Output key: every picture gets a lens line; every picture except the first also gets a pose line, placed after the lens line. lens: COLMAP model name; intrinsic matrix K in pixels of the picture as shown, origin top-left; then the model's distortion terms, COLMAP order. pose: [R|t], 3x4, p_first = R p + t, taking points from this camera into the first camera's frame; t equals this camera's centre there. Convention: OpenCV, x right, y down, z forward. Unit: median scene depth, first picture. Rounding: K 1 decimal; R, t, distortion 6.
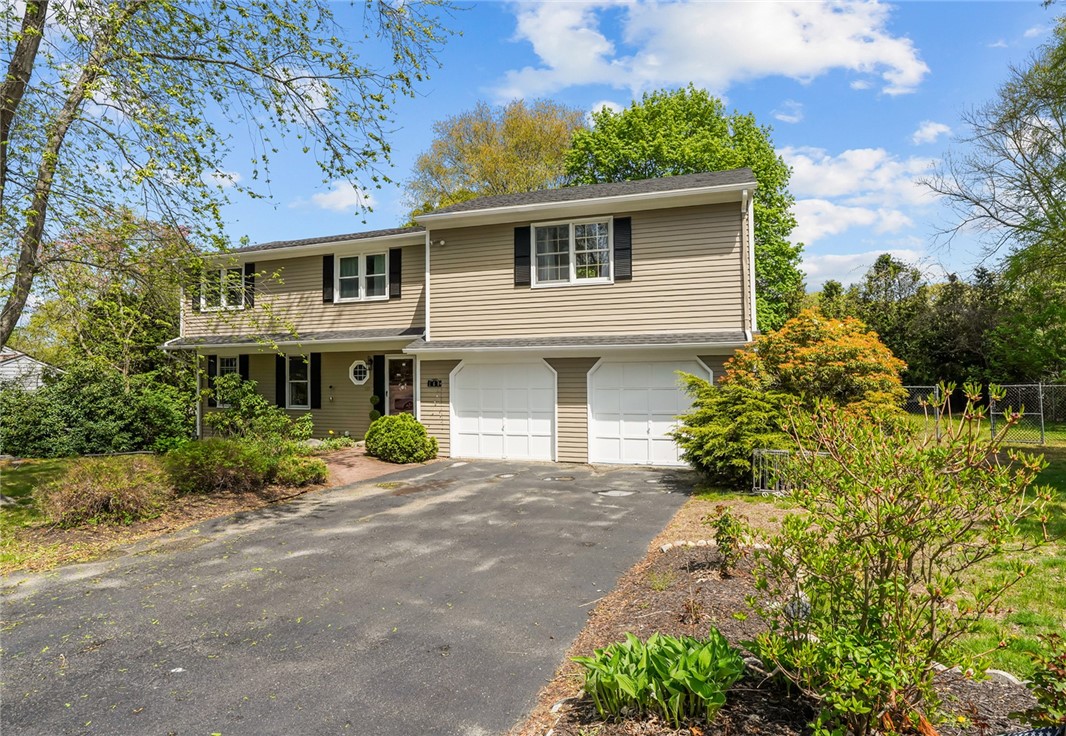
lens RADIAL K [[579.1, 0, 533.0], [0, 579.1, 368.0], [0, 0, 1]] dist [-0.036327, -0.000069]
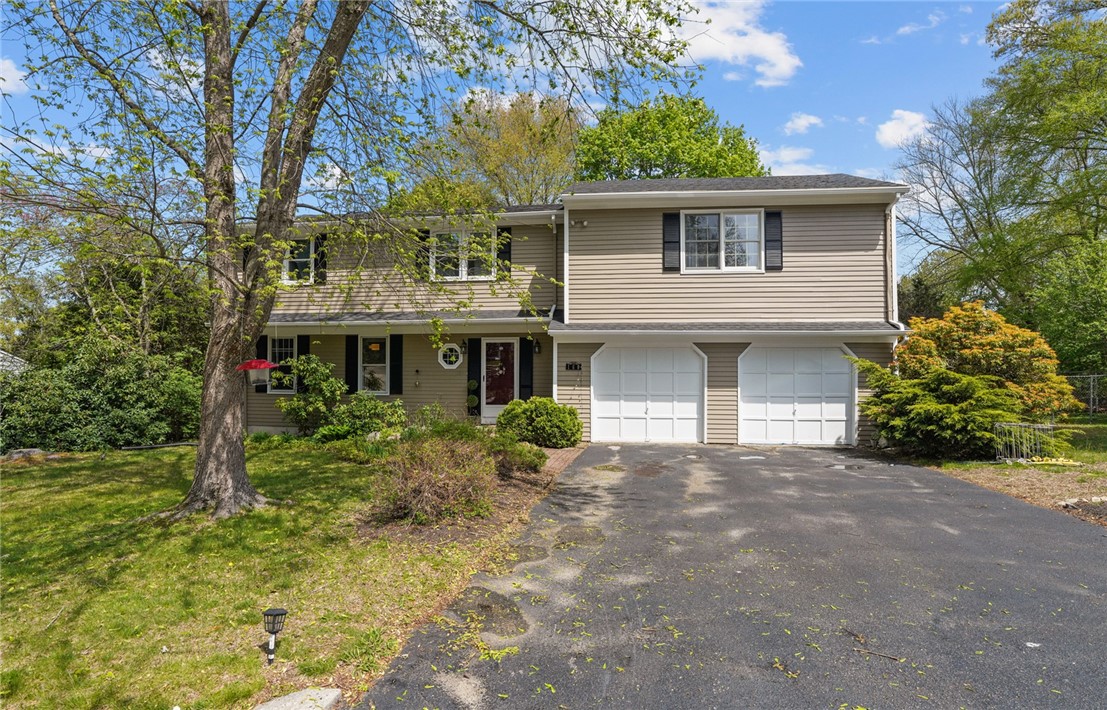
lens RADIAL K [[561.2, 0, 541.5], [0, 561.2, 373.3], [0, 0, 1]] dist [-0.040624, 0.001173]
pose [[0.979757, 0.010059, 0.199939, -0.431812], [-0.013804, 0.999754, 0.017342, 0.023095], [-0.199715, -0.019750, 0.979655, 0.081428]]
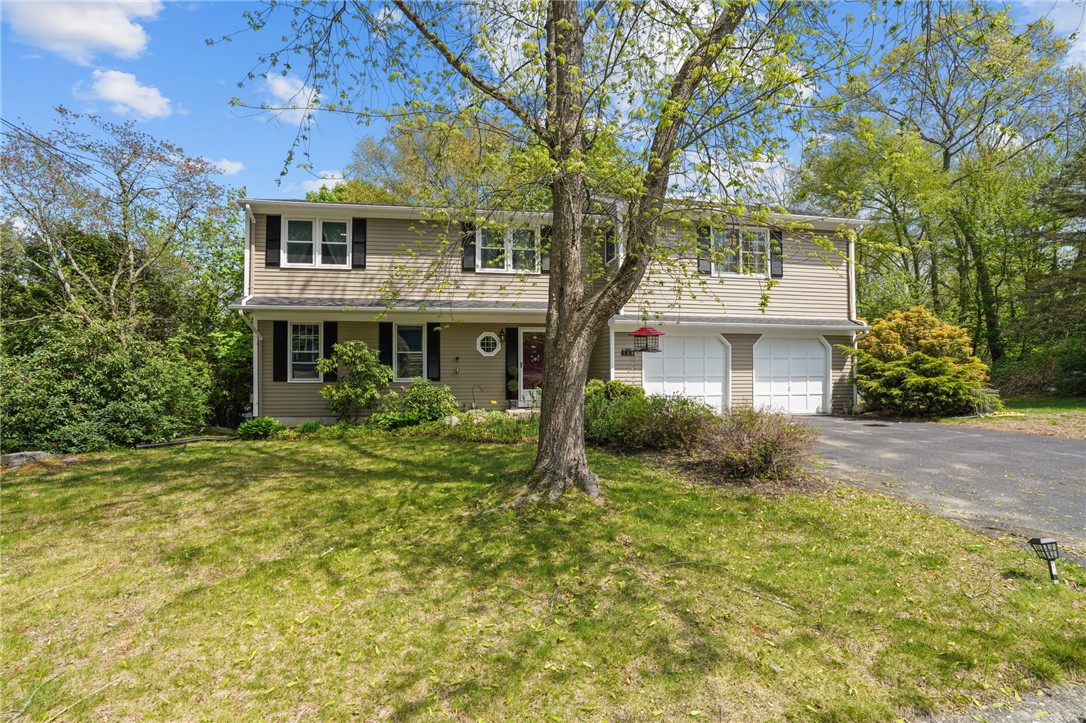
lens RADIAL K [[491.2, 0, 545.6], [0, 491.2, 371.5], [0, 0, 1]] dist [-0.057688, 0.018854]
pose [[0.872711, 0.002913, 0.488228, -0.806548], [-0.012483, 0.999788, 0.016347, 0.051589], [-0.488077, -0.020361, 0.872563, 0.259610]]
